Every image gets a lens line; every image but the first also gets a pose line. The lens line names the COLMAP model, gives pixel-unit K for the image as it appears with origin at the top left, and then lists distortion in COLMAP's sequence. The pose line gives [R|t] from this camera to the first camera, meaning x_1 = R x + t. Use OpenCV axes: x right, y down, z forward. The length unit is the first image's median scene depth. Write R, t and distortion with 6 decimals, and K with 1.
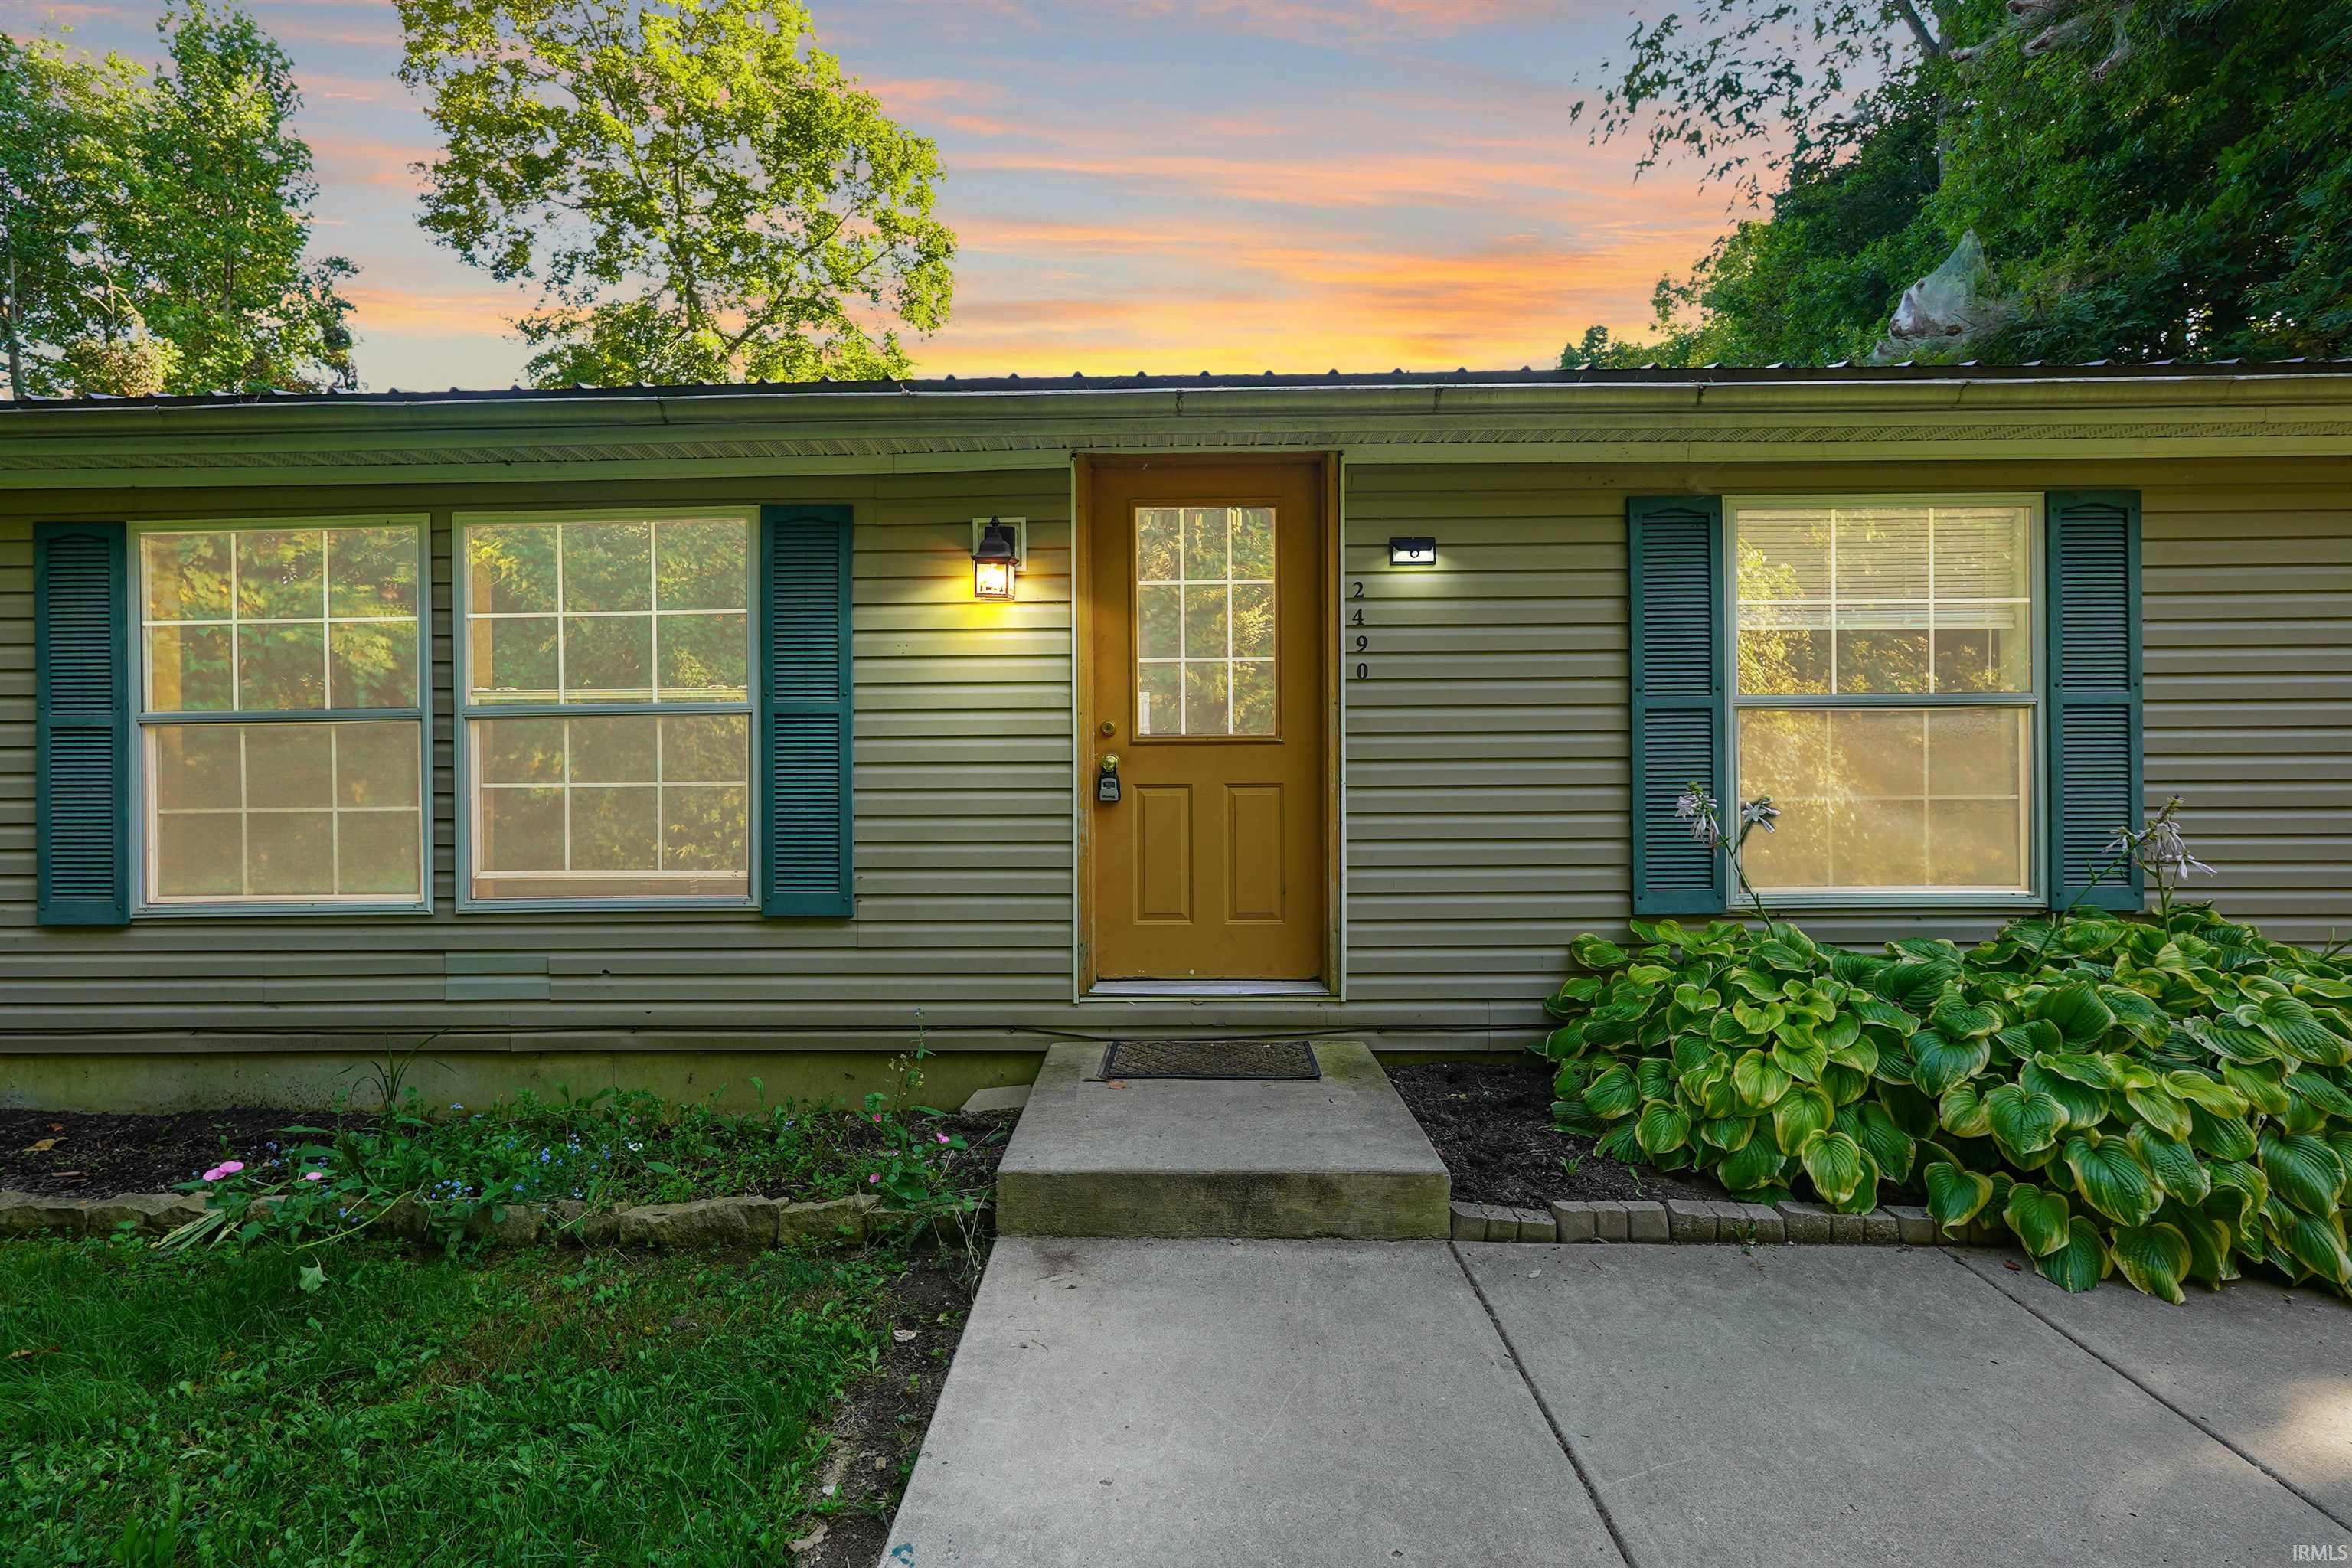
lens RADIAL K [[1115.8, 0, 1161.4], [0, 1115.8, 765.1], [0, 0, 1]] dist [-0.020516, 0.014494]
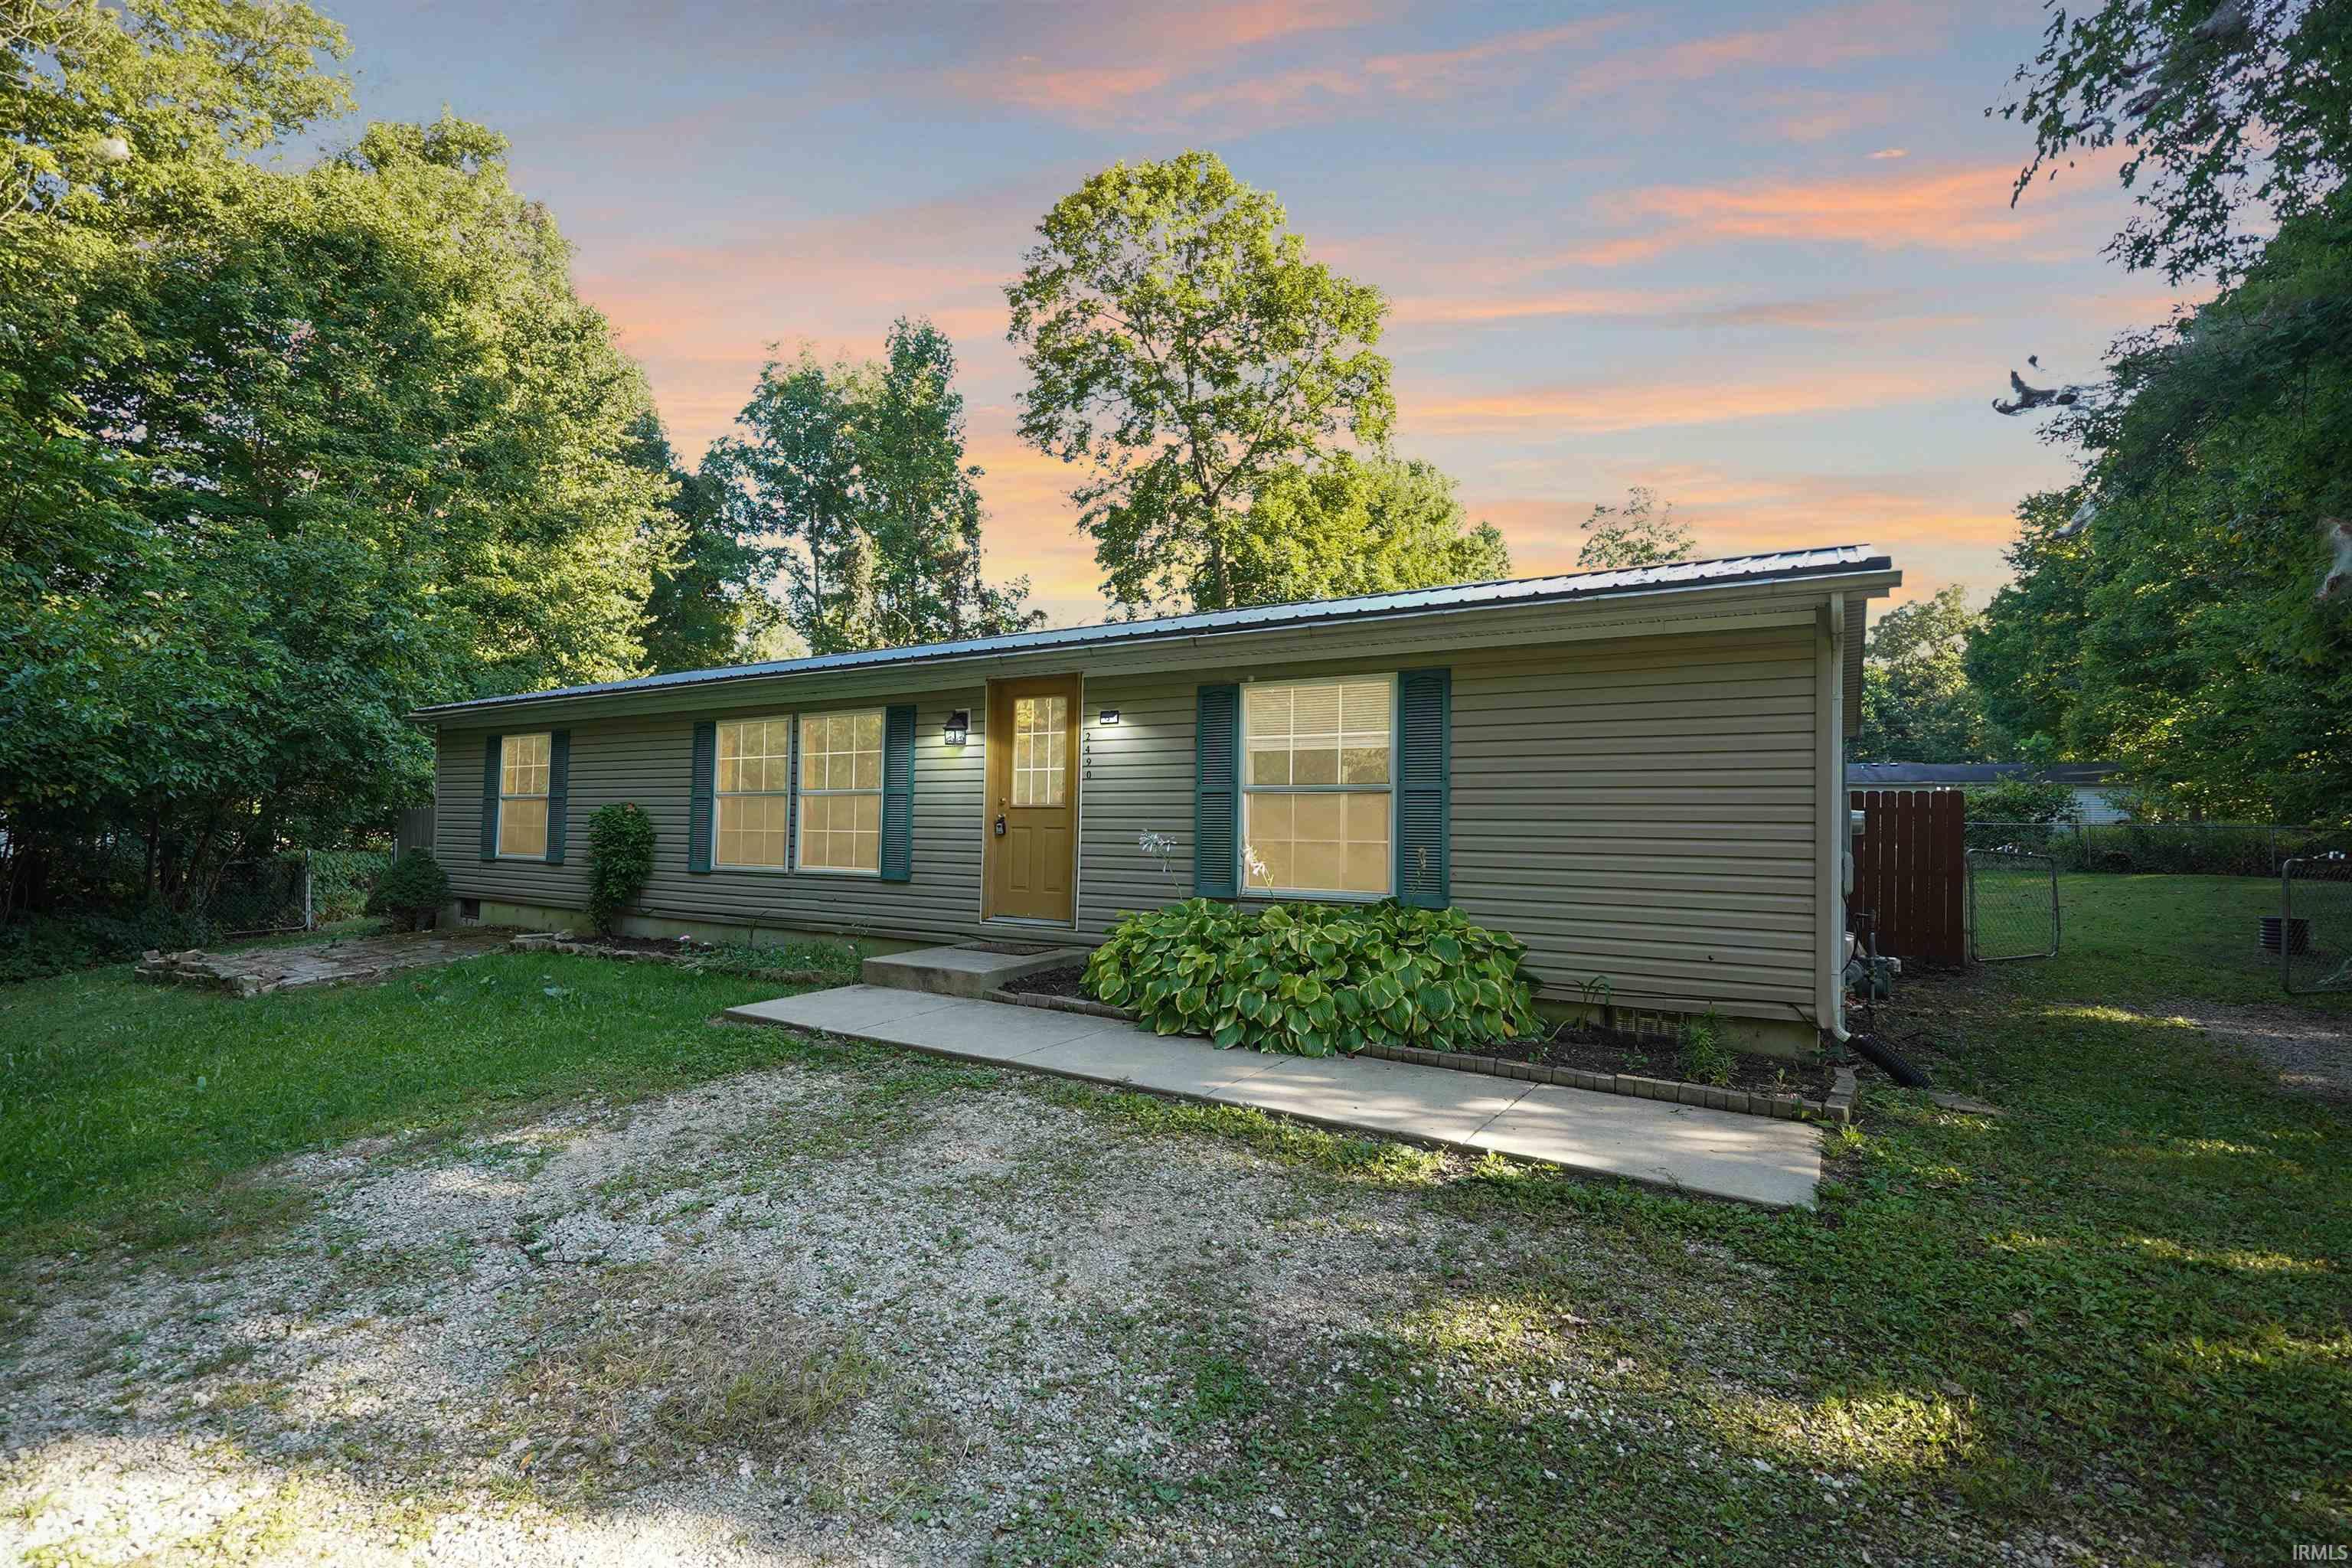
lens RADIAL K [[1115.8, 0, 1161.4], [0, 1115.8, 765.1], [0, 0, 1]] dist [-0.020516, 0.014494]
pose [[0.857209, -0.011390, -0.514843, 1.330284], [-0.012042, 0.999039, -0.042152, -0.014415], [0.514828, 0.042333, 0.856247, -0.712133]]
